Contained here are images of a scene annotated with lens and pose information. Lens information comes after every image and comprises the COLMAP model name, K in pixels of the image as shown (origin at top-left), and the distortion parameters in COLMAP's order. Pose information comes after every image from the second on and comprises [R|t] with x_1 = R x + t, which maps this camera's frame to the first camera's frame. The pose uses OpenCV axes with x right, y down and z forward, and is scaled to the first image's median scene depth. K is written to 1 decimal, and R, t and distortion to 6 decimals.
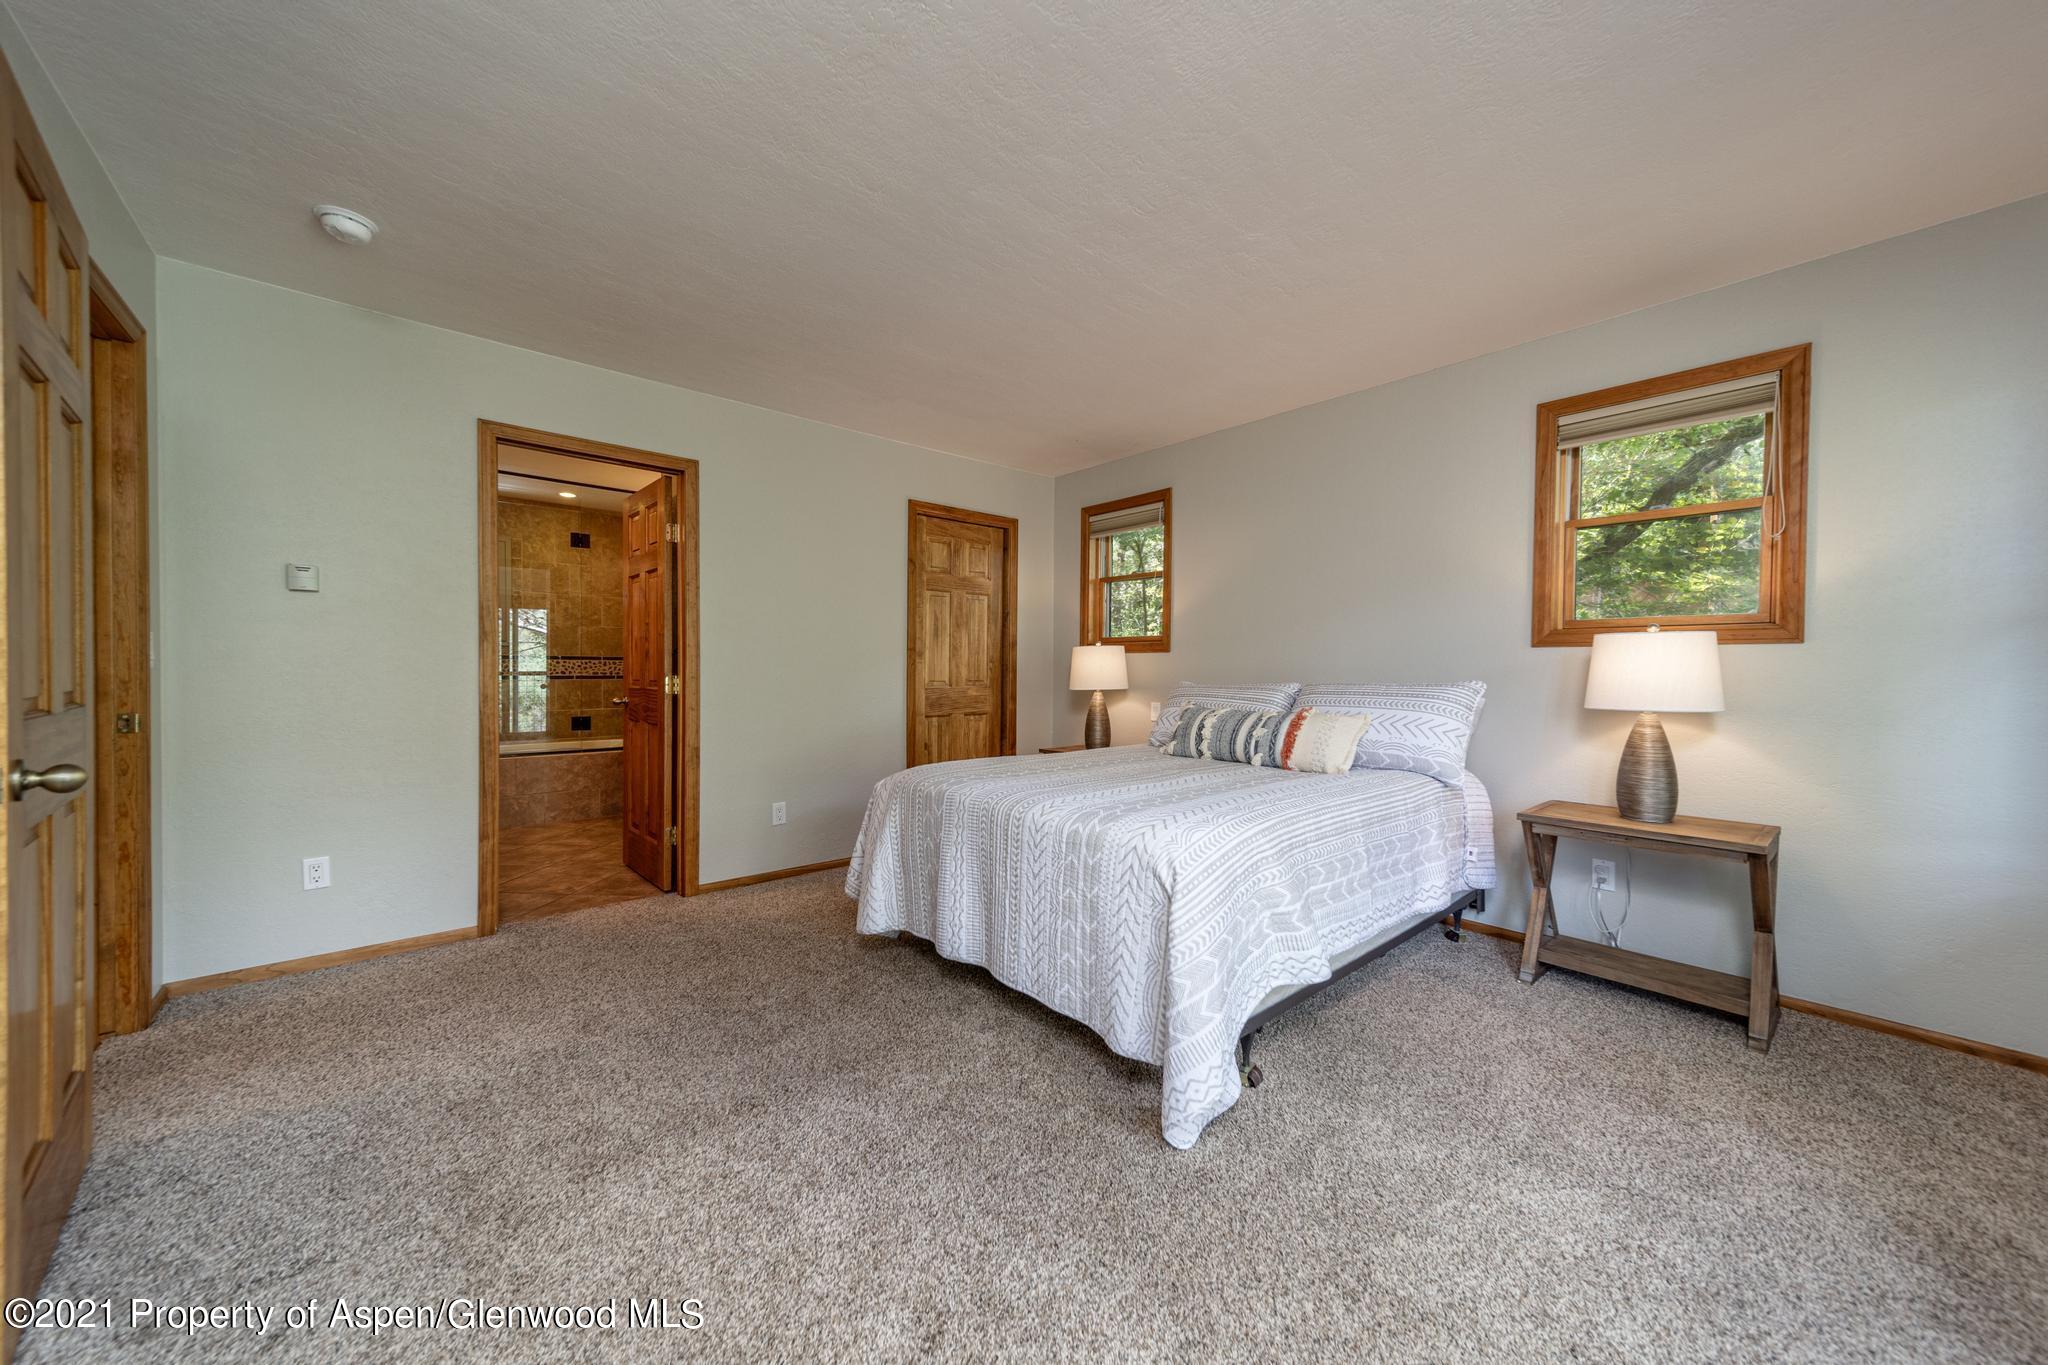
lens RADIAL K [[719.1, 0, 1016.0], [0, 719.1, 673.5], [0, 0, 1]] dist [0.001827, -0.000119]
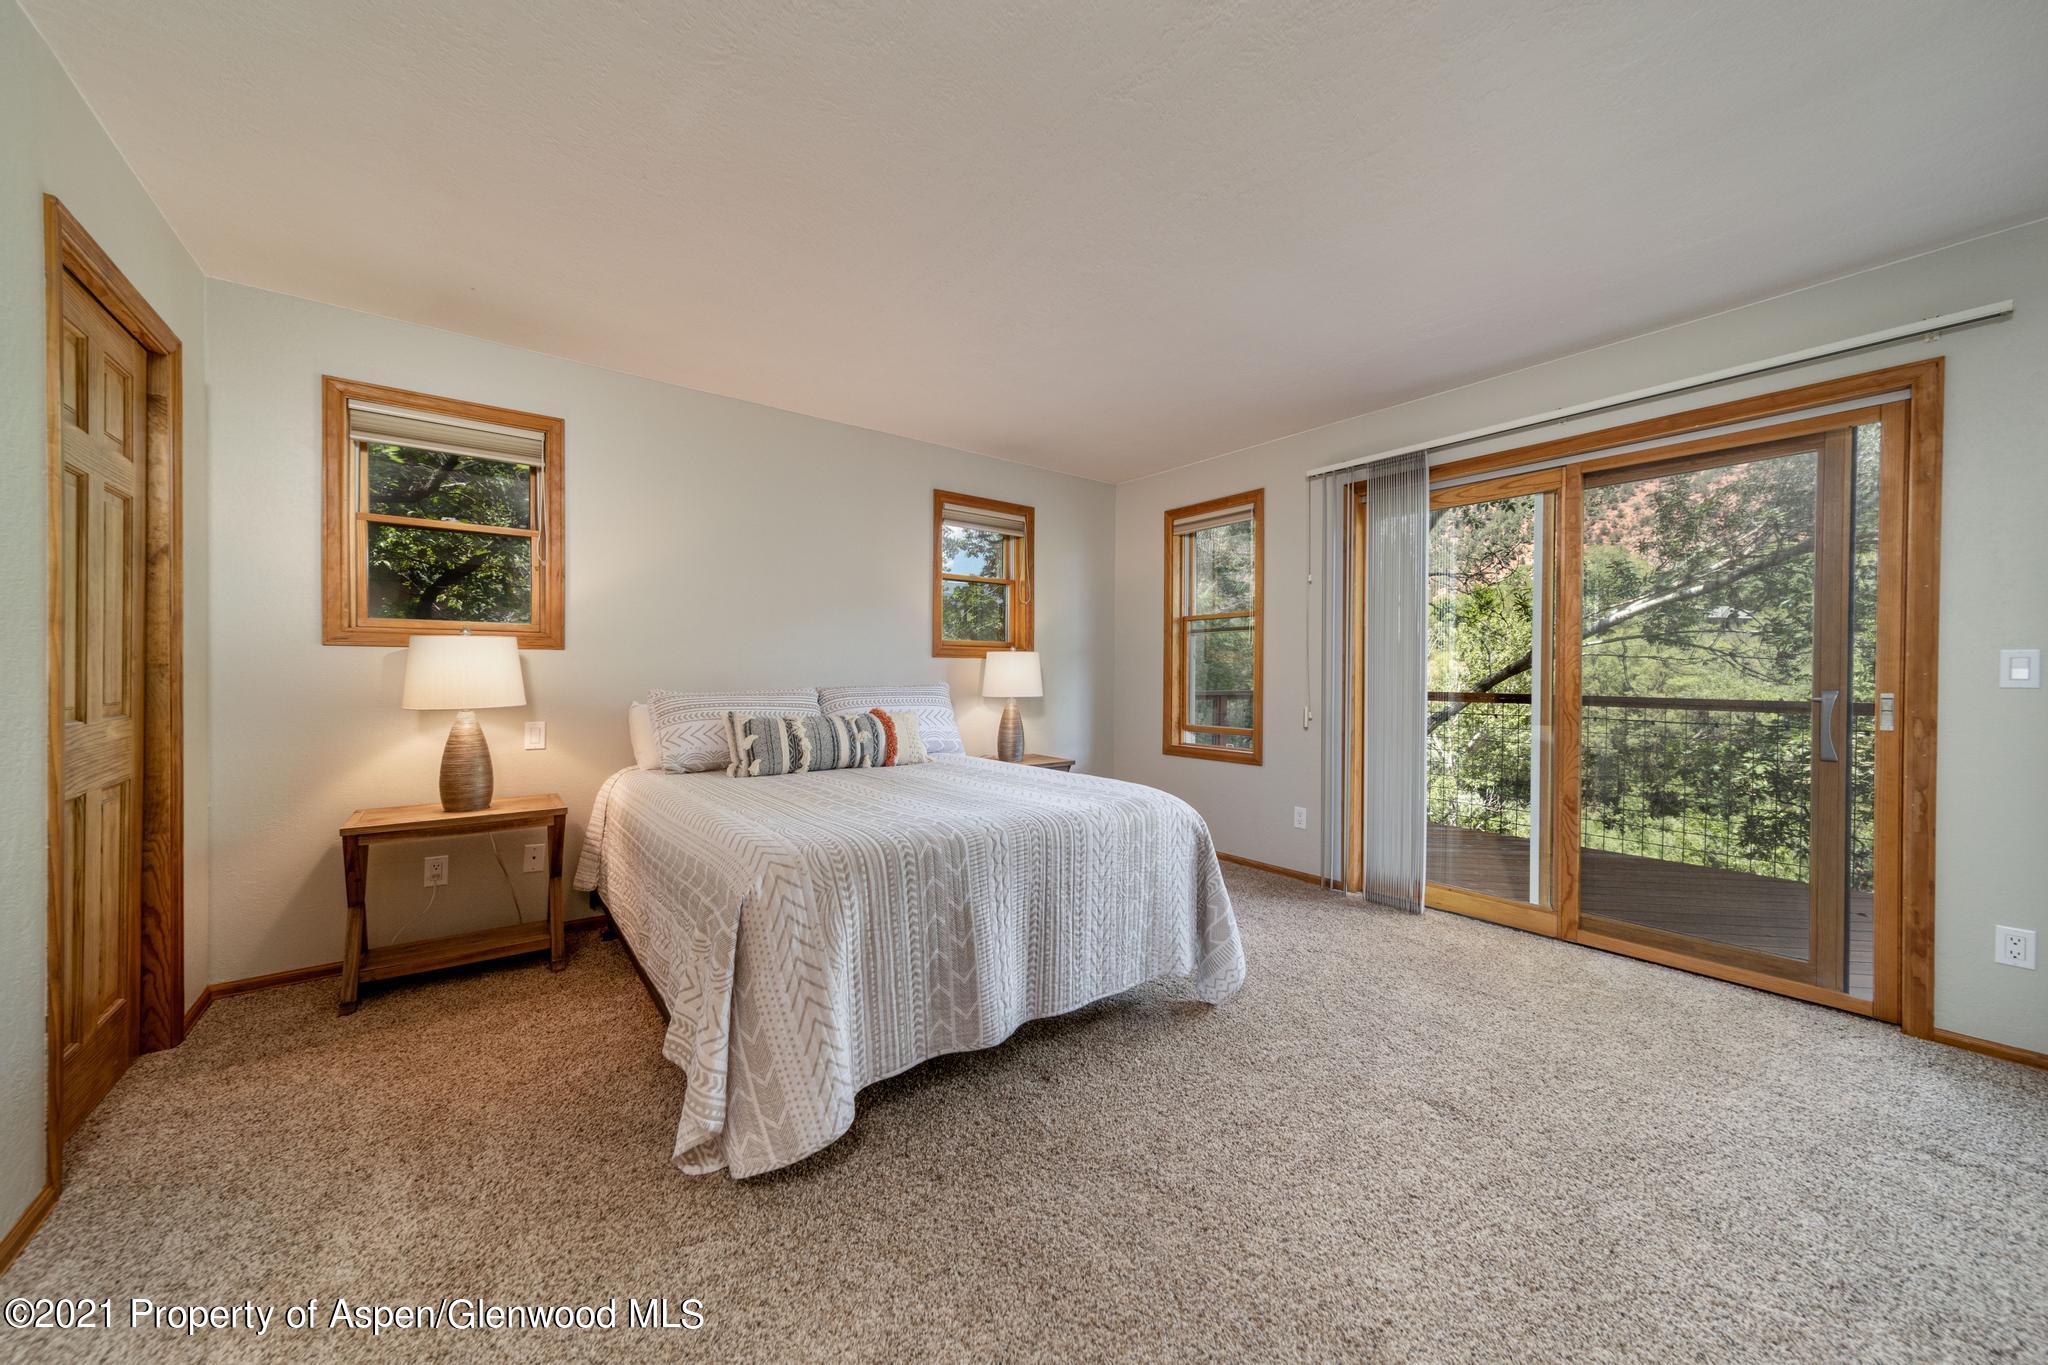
lens RADIAL K [[719.1, 0, 1017.3], [0, 719.1, 680.1], [0, 0, 1]] dist [0.001827, -0.000119]
pose [[0.059453, -0.013731, 0.998137, -0.724699], [0.004623, 0.999898, 0.013480, -0.010084], [-0.998220, 0.003813, 0.059510, 0.773389]]
